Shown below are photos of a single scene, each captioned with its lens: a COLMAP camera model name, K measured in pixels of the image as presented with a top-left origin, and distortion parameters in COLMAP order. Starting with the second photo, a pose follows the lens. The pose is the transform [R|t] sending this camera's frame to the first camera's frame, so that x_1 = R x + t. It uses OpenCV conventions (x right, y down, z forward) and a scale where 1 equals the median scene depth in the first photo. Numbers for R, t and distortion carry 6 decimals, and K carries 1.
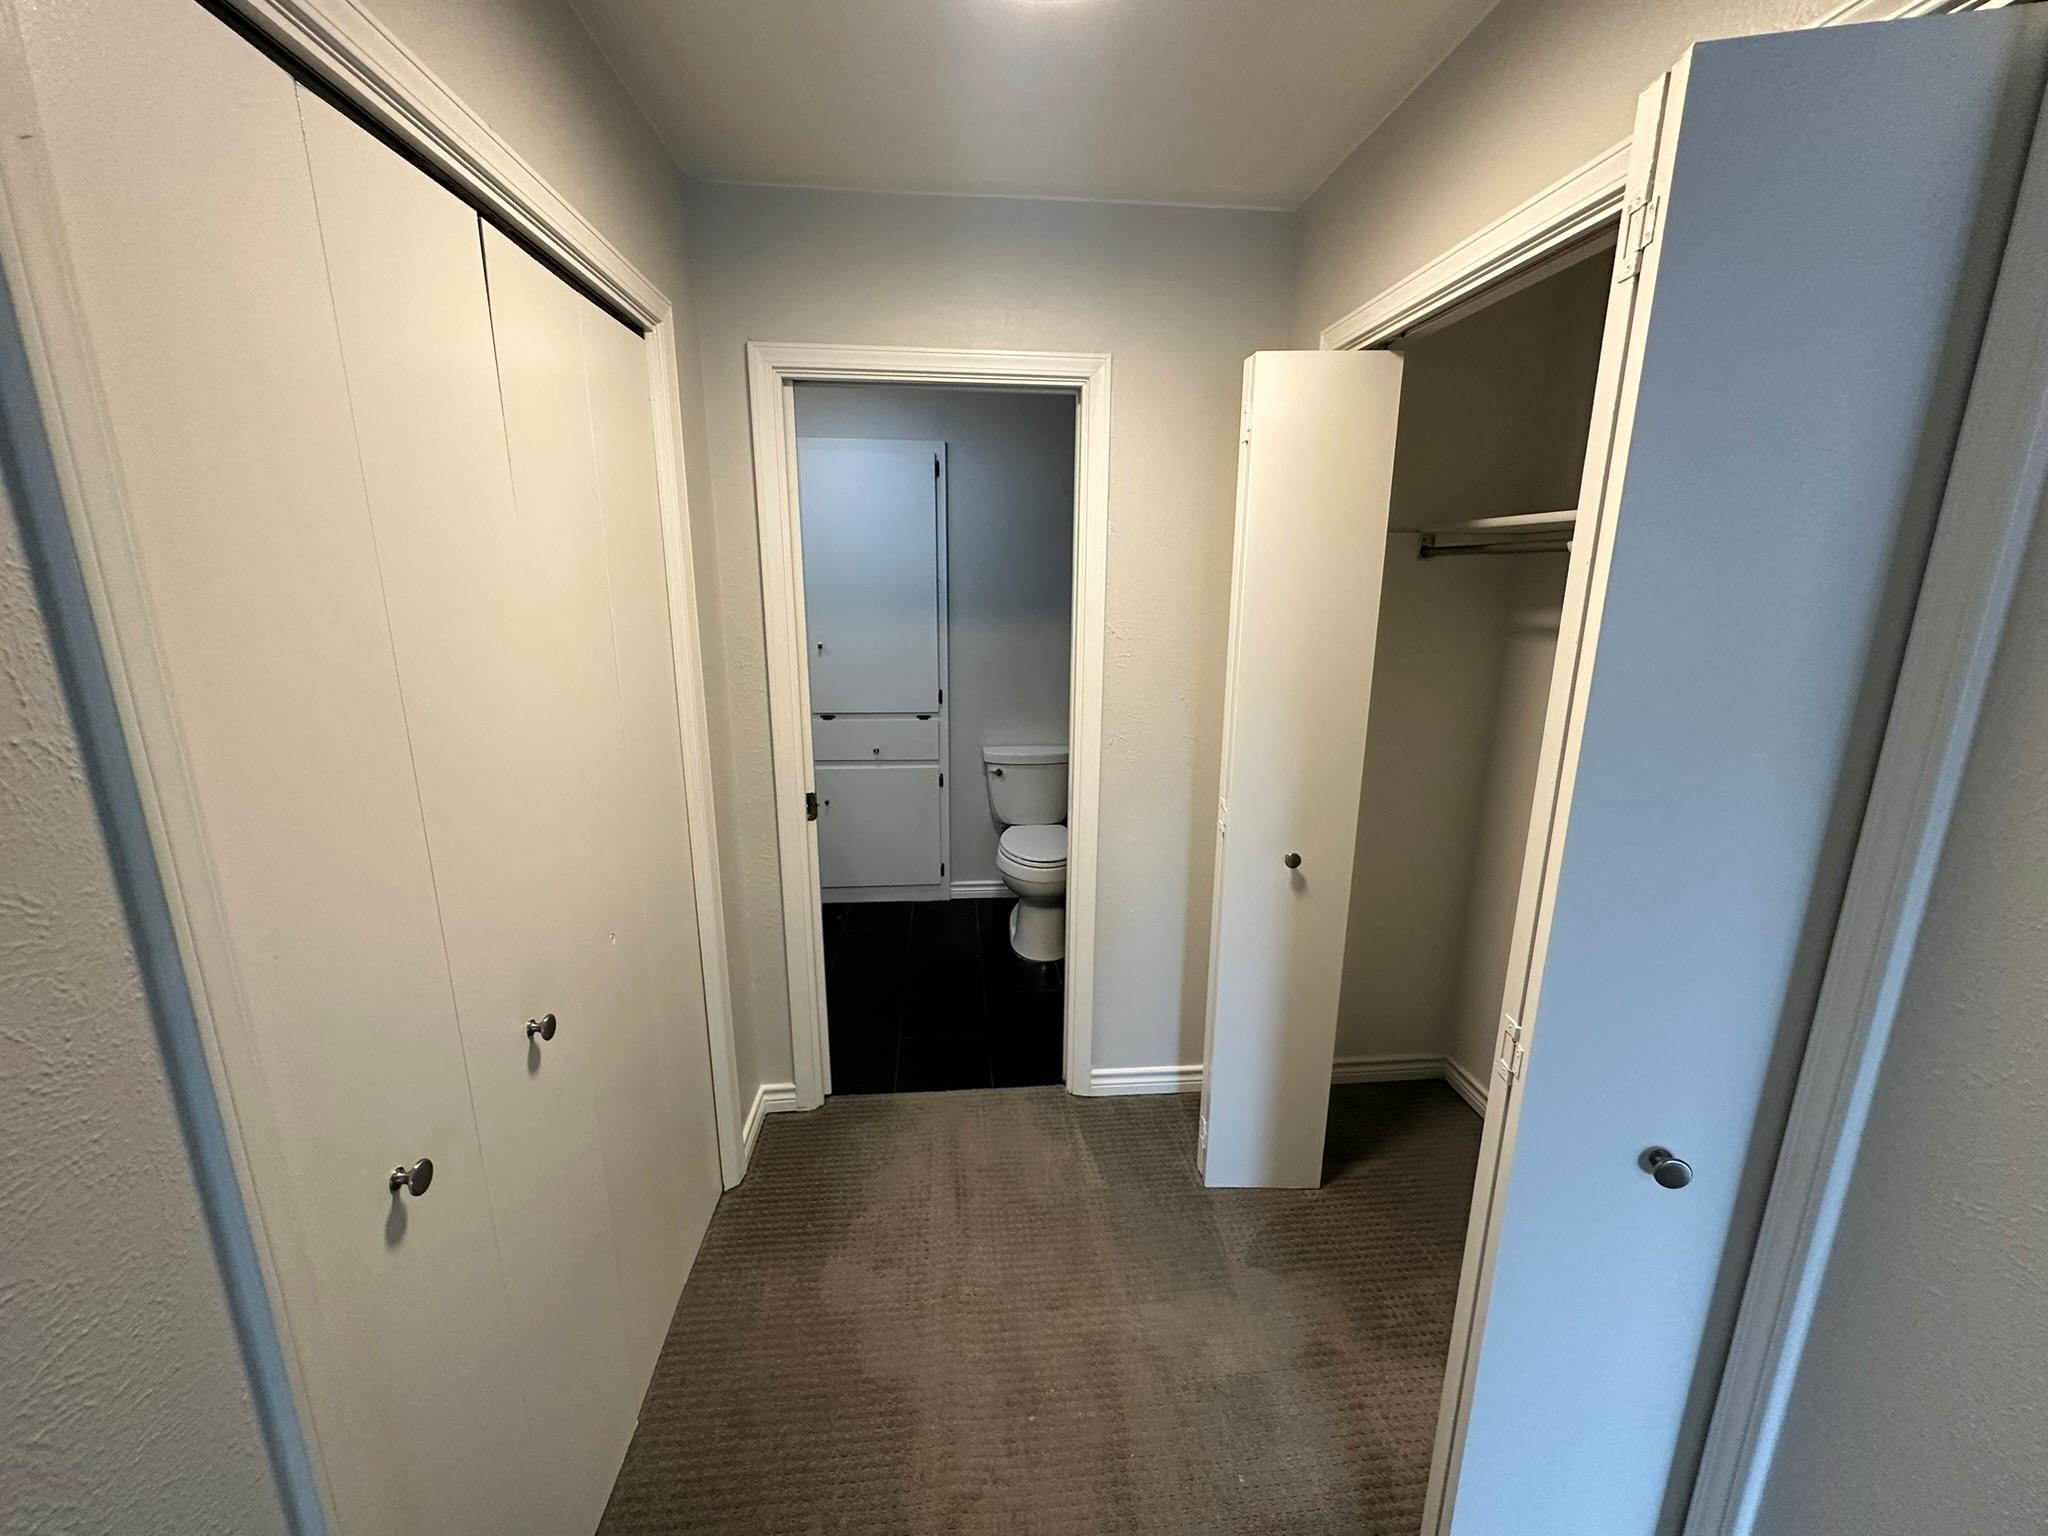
lens RADIAL K [[810.9, 0, 1017.4], [0, 810.9, 772.2], [0, 0, 1]] dist [0.002856, -0.001883]
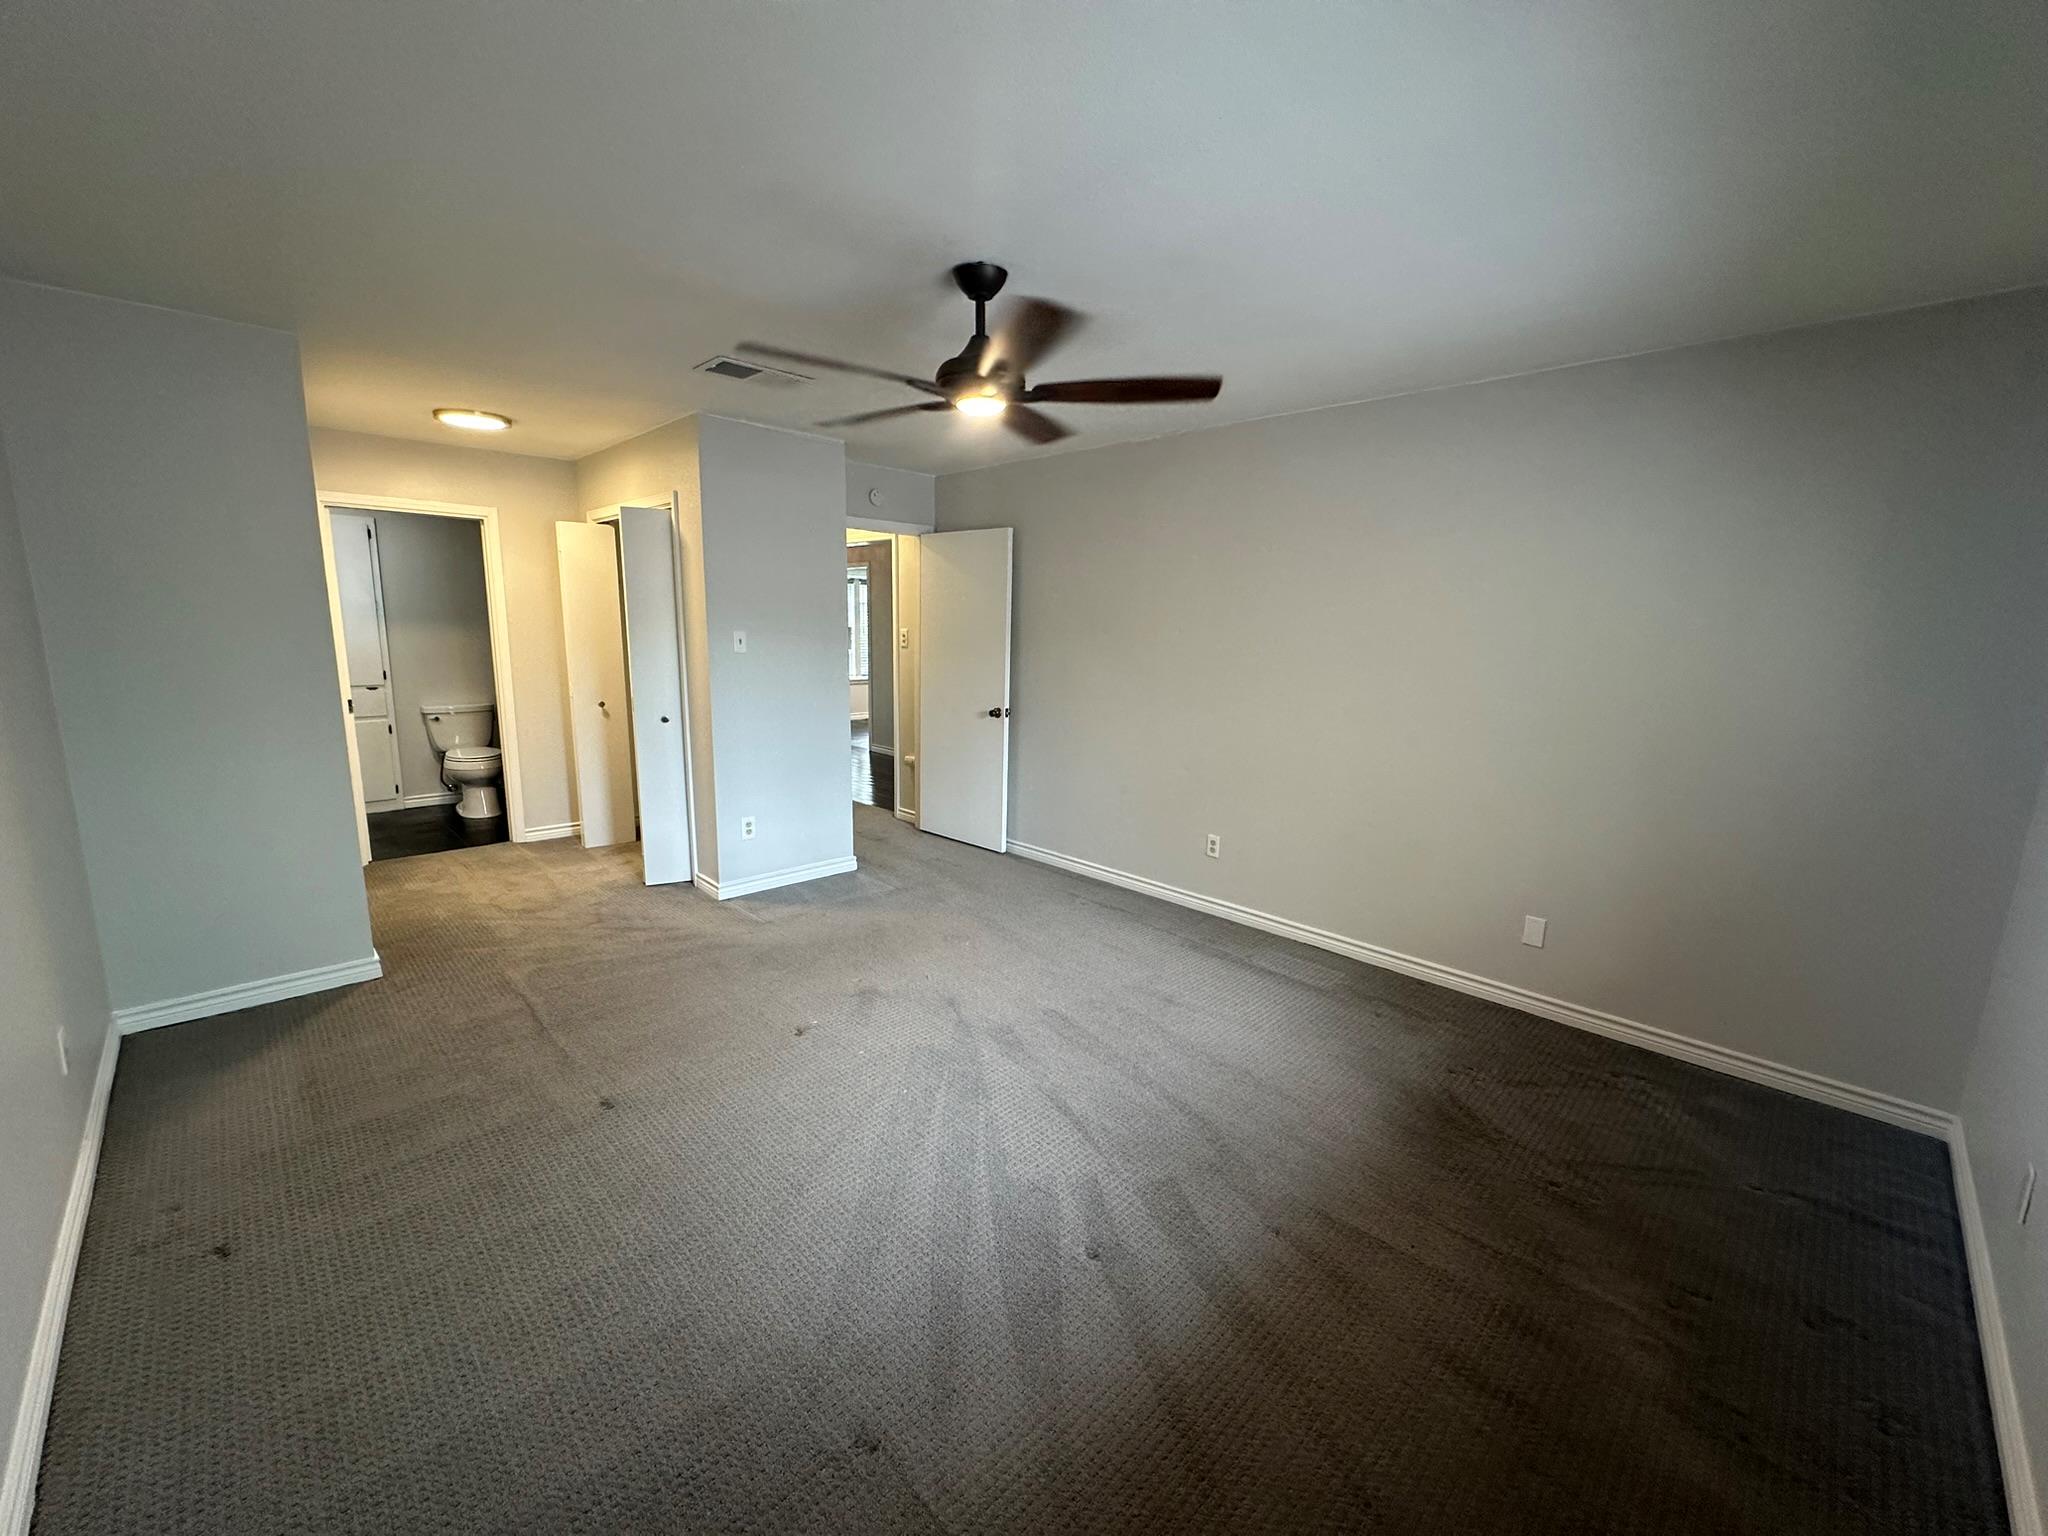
lens RADIAL K [[810.9, 0, 1022.3], [0, 810.9, 739.4], [0, 0, 1]] dist [0.002856, -0.001883]
pose [[0.768775, -0.094302, 0.632528, -0.156488], [0.142346, 0.989489, -0.025487, 0.254409], [-0.623476, 0.109631, 0.774118, -0.999896]]
